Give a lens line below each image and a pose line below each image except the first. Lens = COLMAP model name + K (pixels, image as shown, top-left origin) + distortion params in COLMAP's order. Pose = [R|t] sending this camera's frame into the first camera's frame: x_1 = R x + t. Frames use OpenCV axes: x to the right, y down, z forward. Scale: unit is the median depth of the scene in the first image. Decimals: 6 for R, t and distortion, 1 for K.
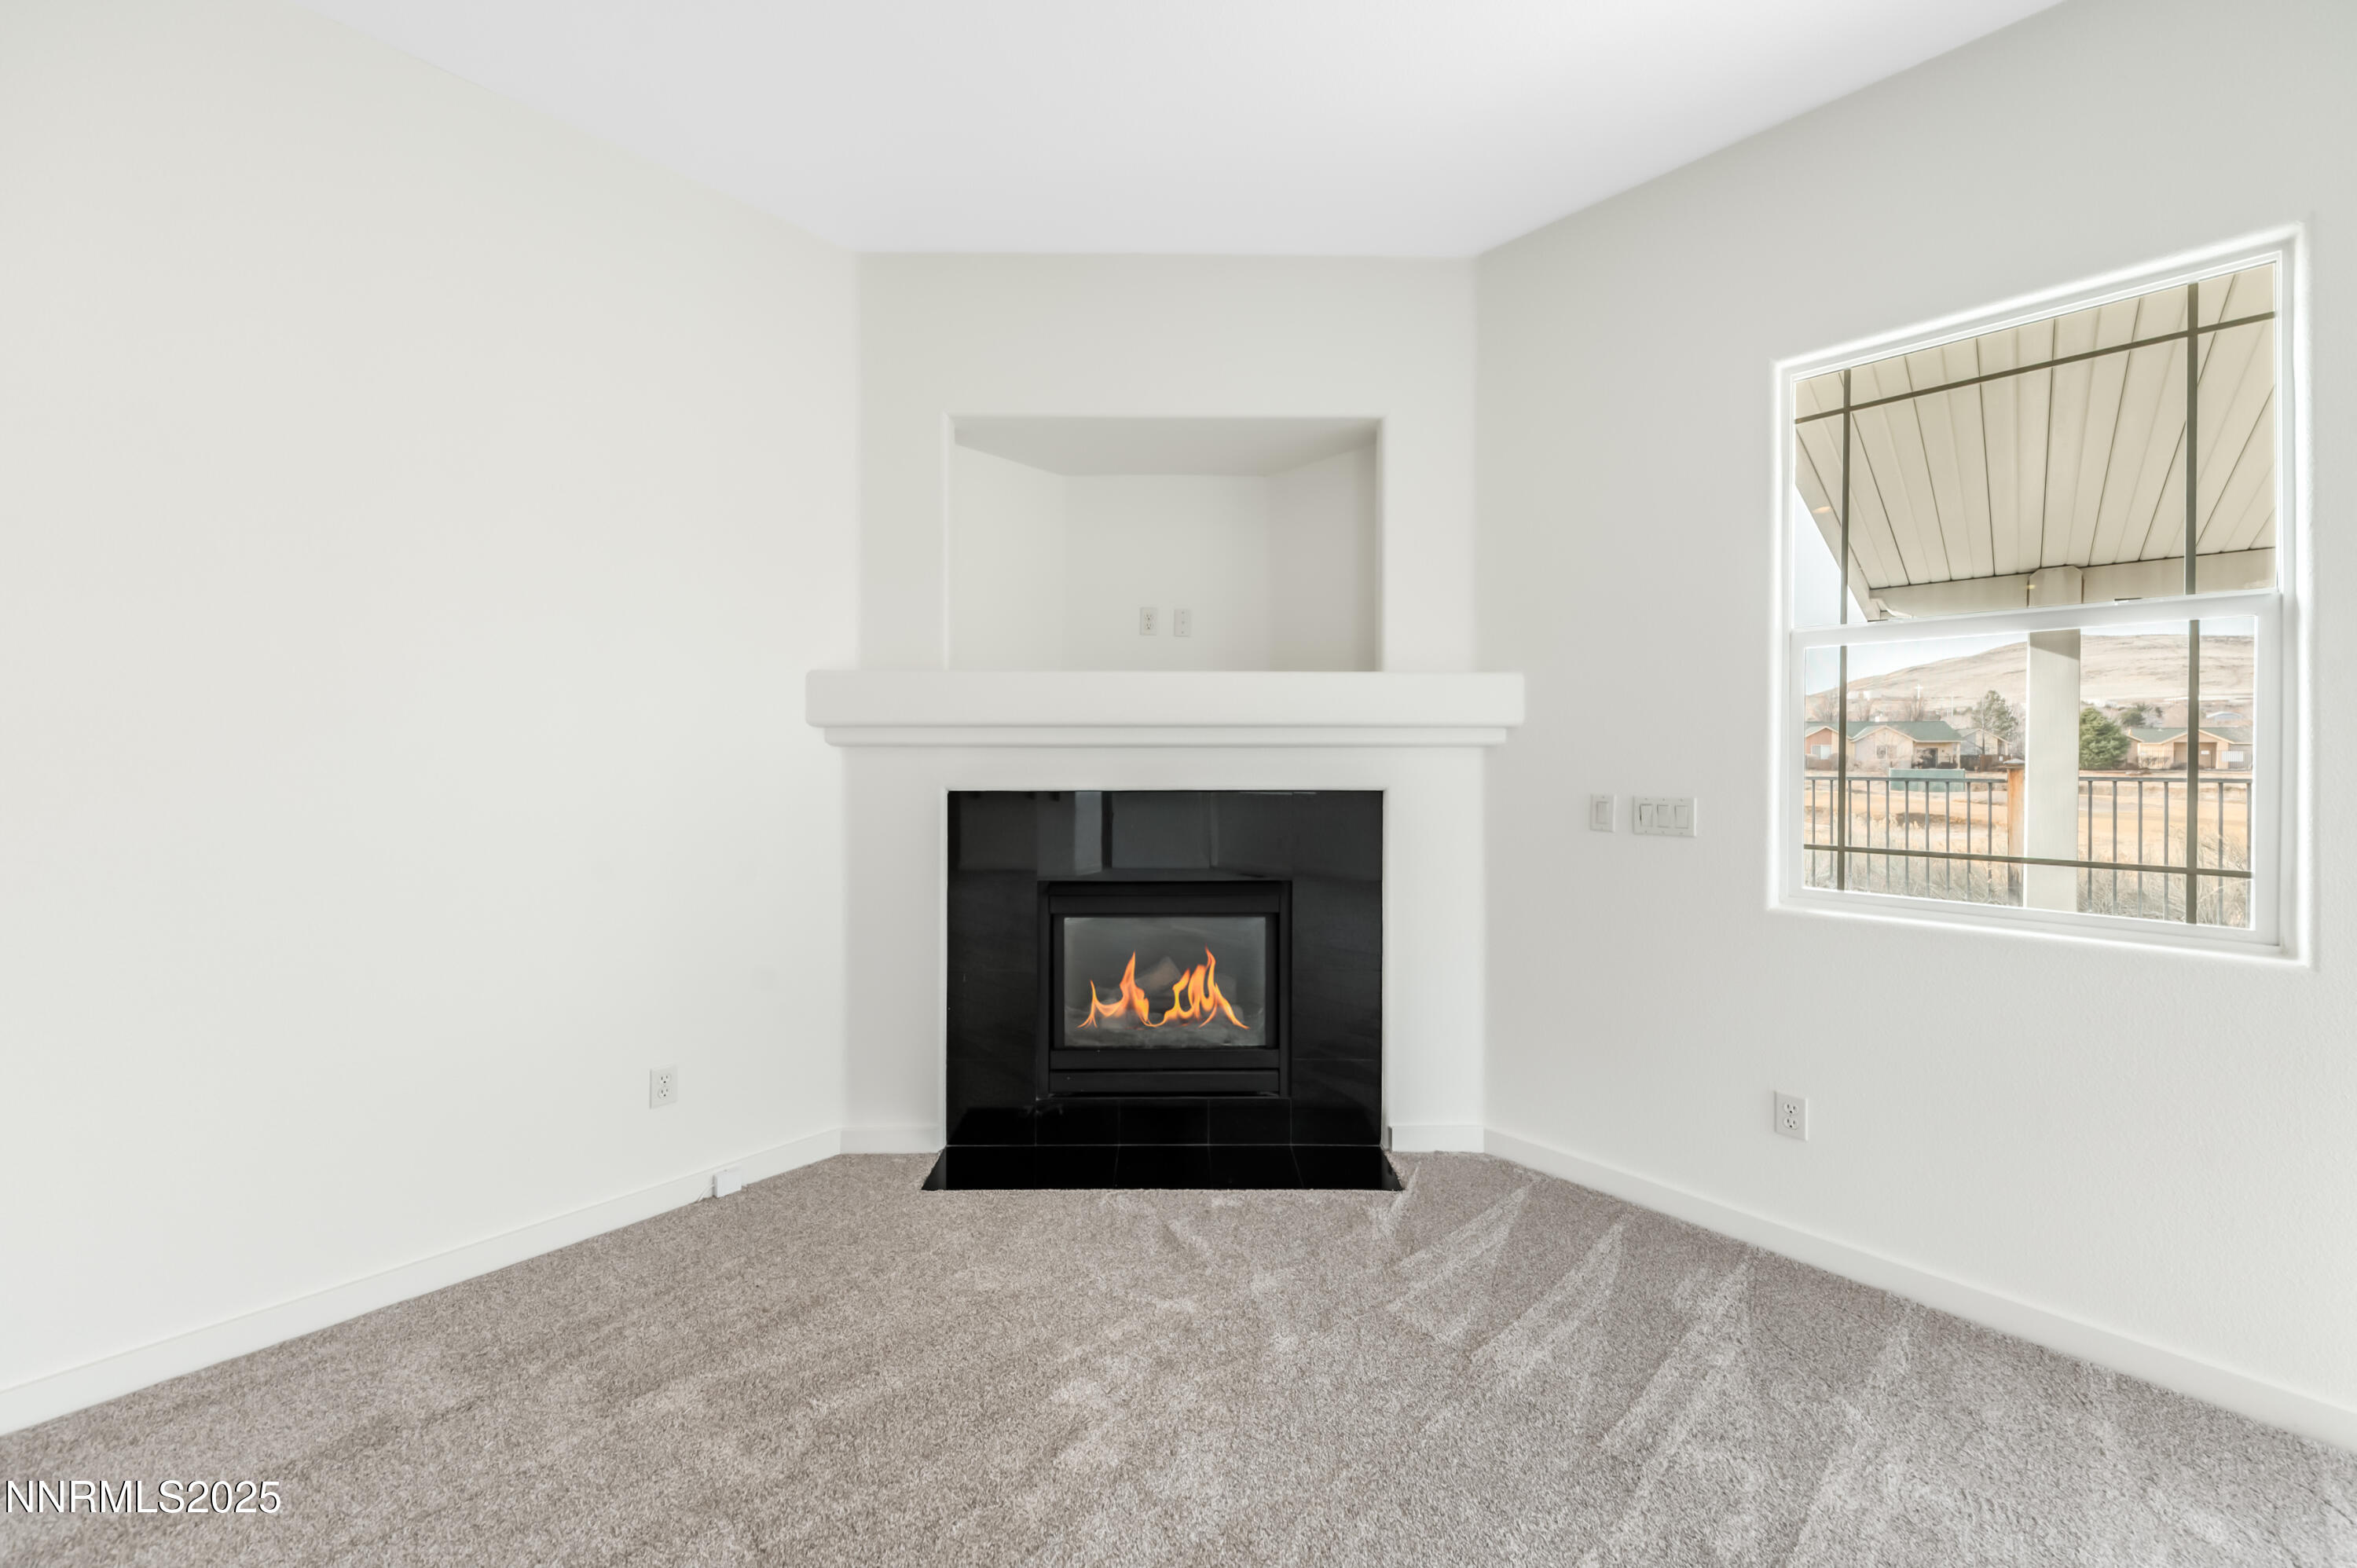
lens RADIAL K [[837.3, 0, 1176.2], [0, 837.3, 762.5], [0, 0, 1]] dist [0.001115, 0.000076]
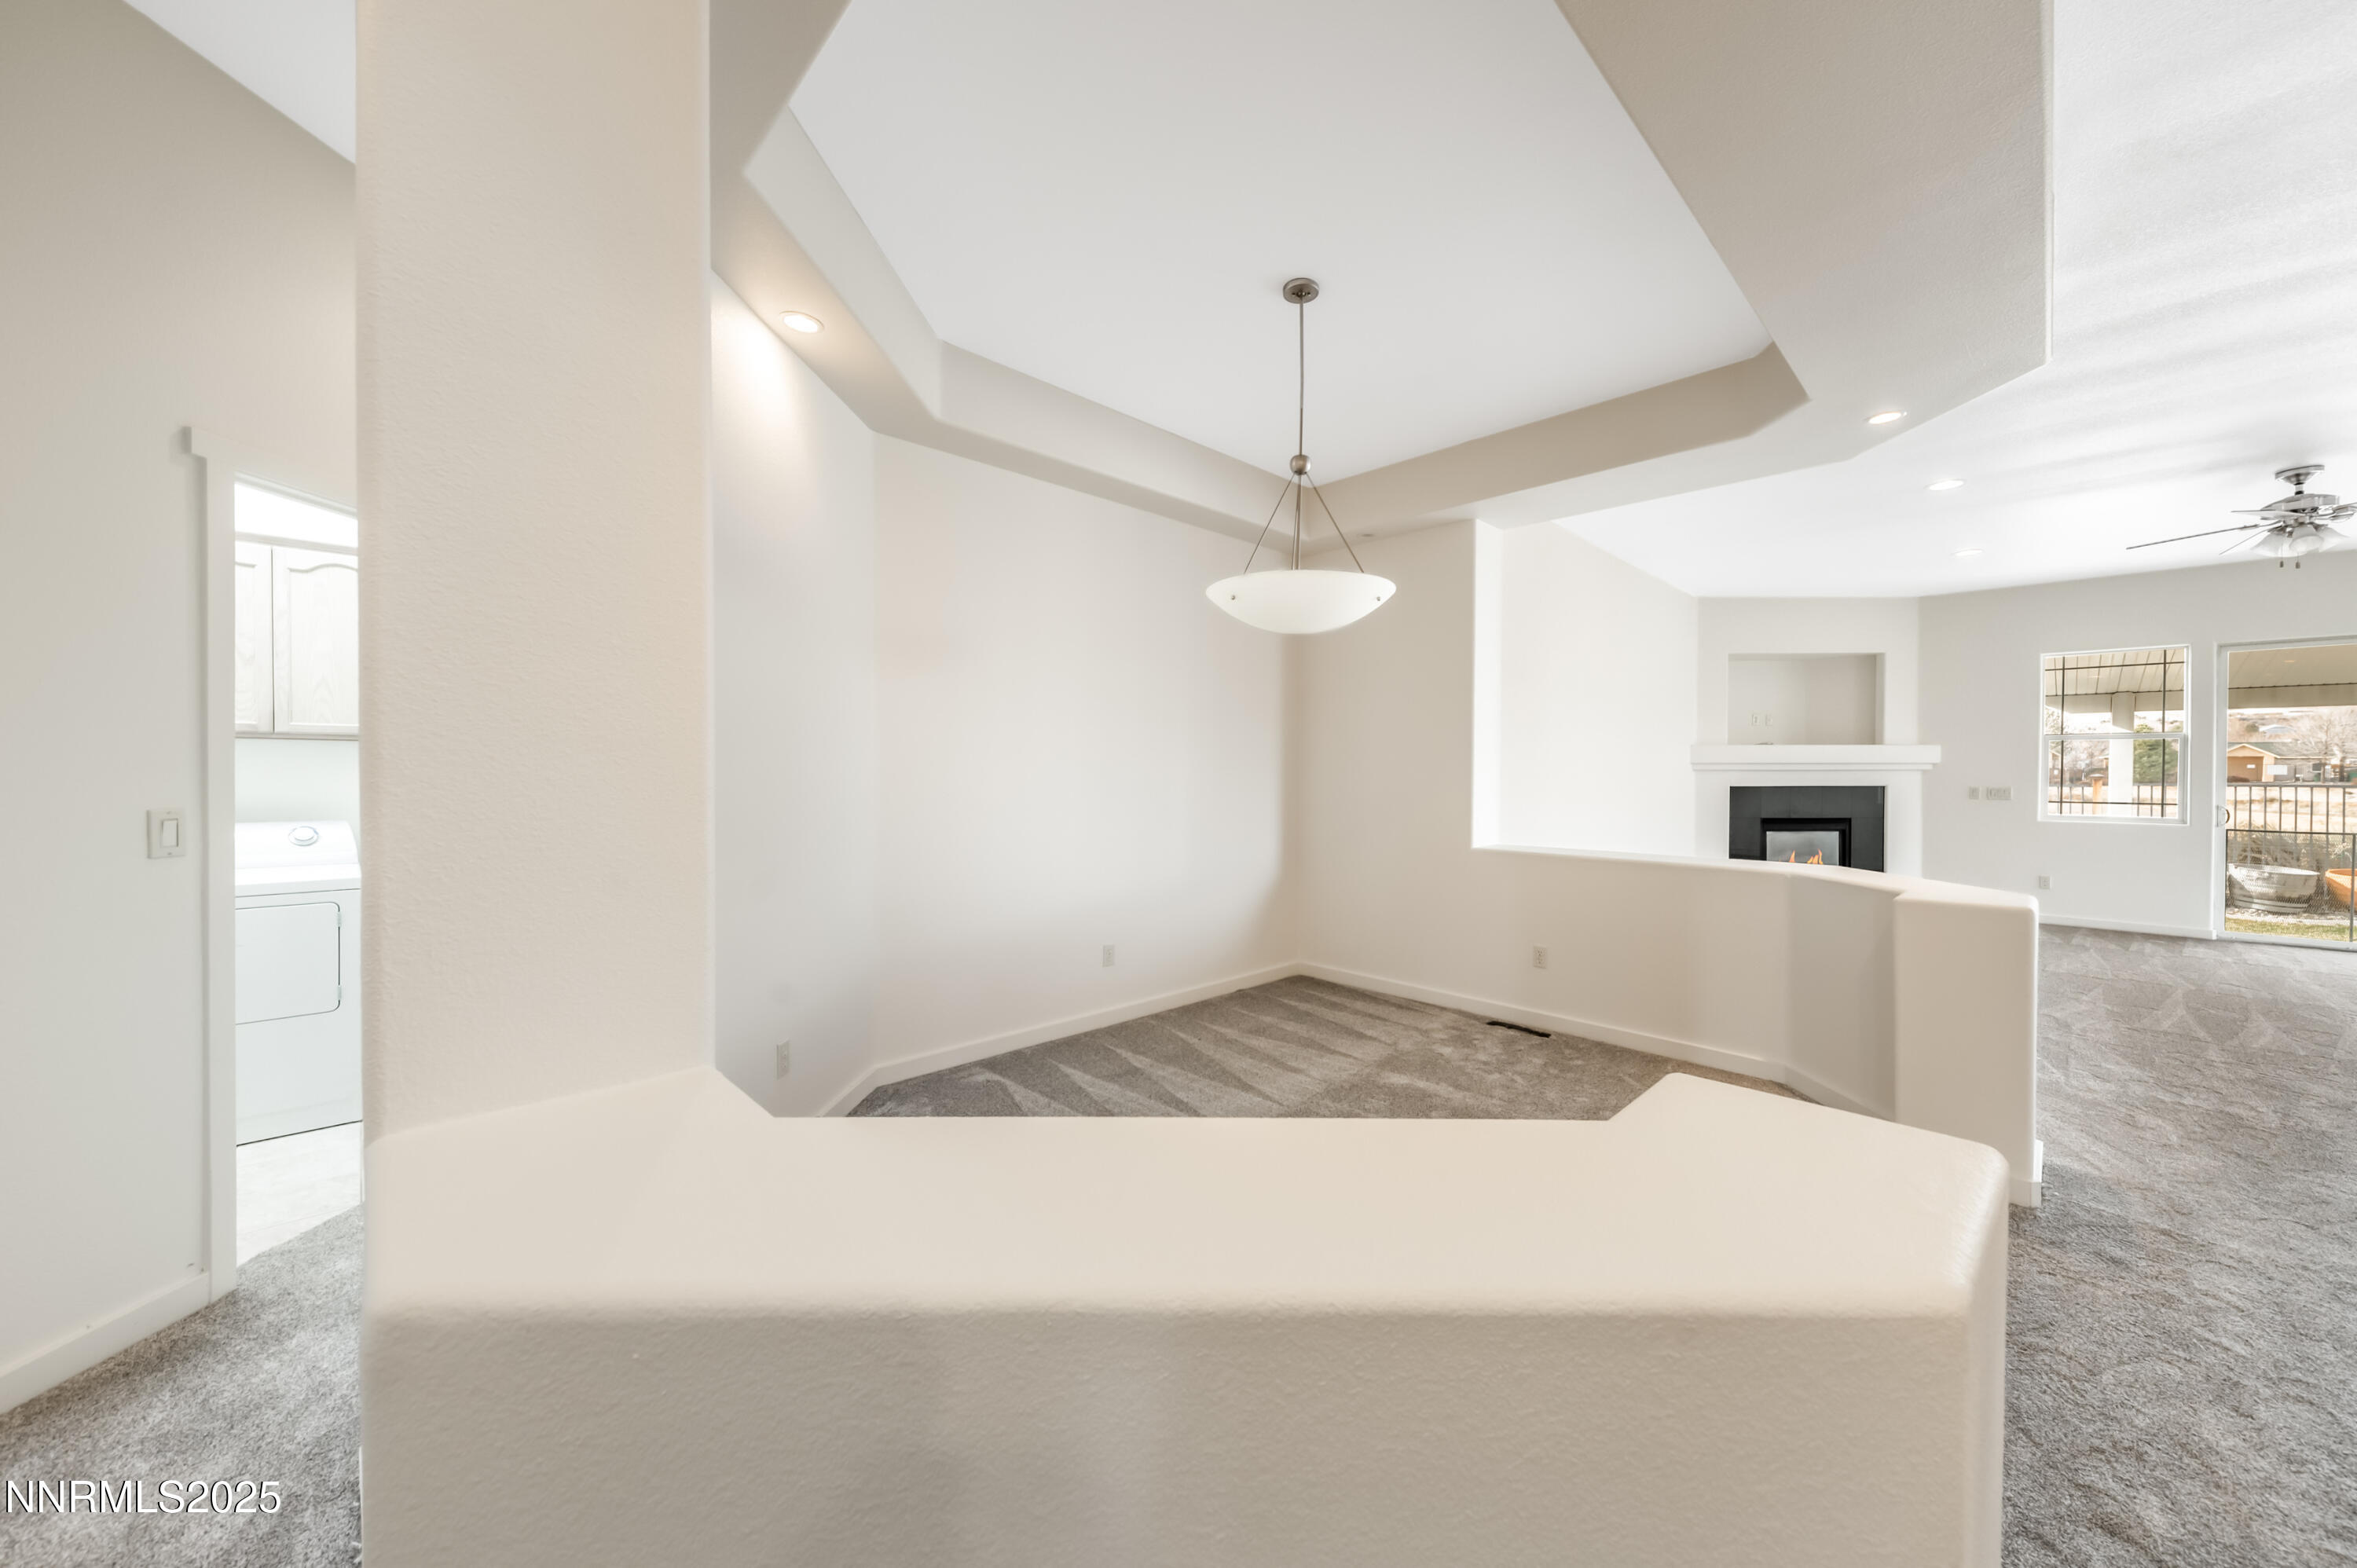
lens RADIAL K [[830.7, 0, 1187.4], [0, 830.7, 781.2], [0, 0, 1]] dist [-0.011691, 0.000048]
pose [[0.999393, -0.001399, -0.034813, -1.978100], [0.001564, 0.999988, 0.004701, -0.000356], [0.034806, -0.004752, 0.999383, -1.831062]]
